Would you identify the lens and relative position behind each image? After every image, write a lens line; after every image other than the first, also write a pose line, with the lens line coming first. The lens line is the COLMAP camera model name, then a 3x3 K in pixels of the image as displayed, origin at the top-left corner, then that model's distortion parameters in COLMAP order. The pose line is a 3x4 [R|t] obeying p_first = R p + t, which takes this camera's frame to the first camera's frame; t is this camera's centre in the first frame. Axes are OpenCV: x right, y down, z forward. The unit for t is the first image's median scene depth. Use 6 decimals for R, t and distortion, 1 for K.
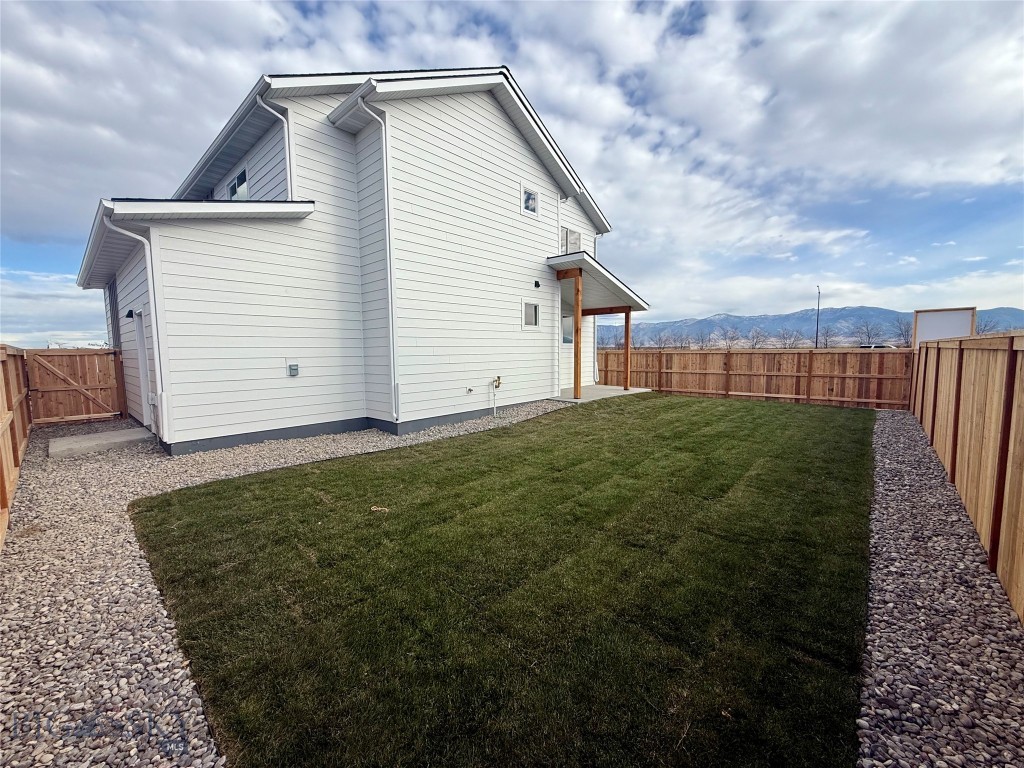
lens RADIAL K [[407.1, 0, 512.0], [0, 407.1, 384.0], [0, 0, 1]] dist [-0.009470, 0.000324]
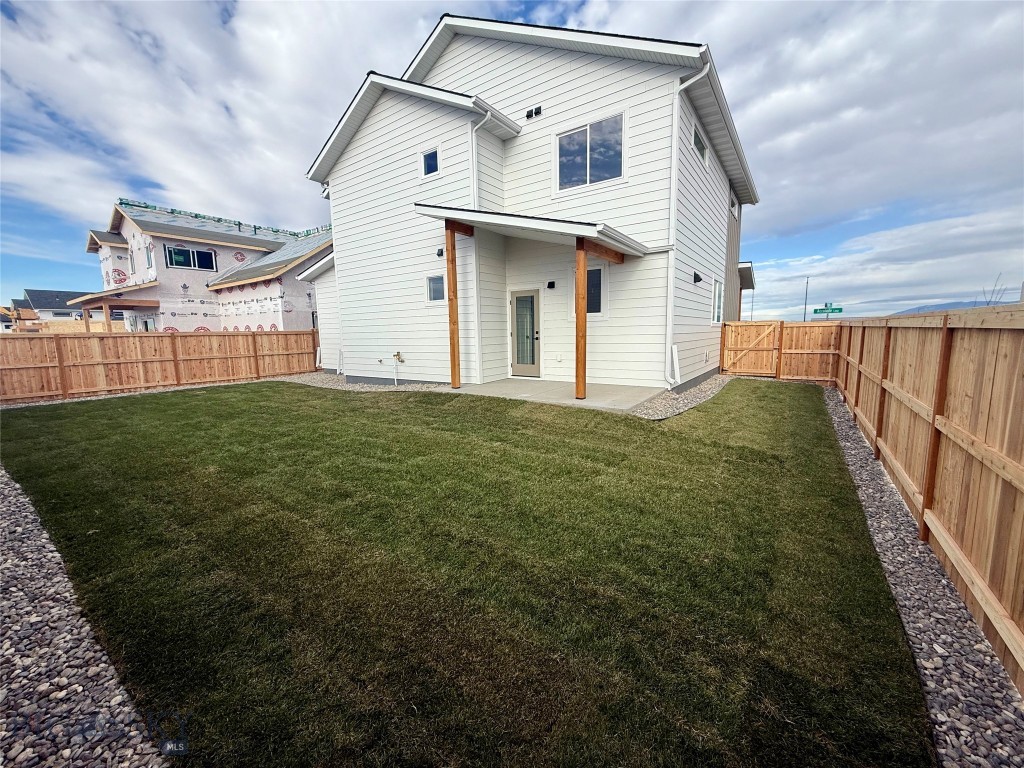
lens RADIAL K [[407.1, 0, 512.0], [0, 407.1, 384.0], [0, 0, 1]] dist [-0.009470, 0.000324]
pose [[0.108938, 0.135595, -0.984757, 1.356814], [-0.063682, 0.989570, 0.129212, -0.116150], [0.992007, 0.048635, 0.116437, 1.453666]]
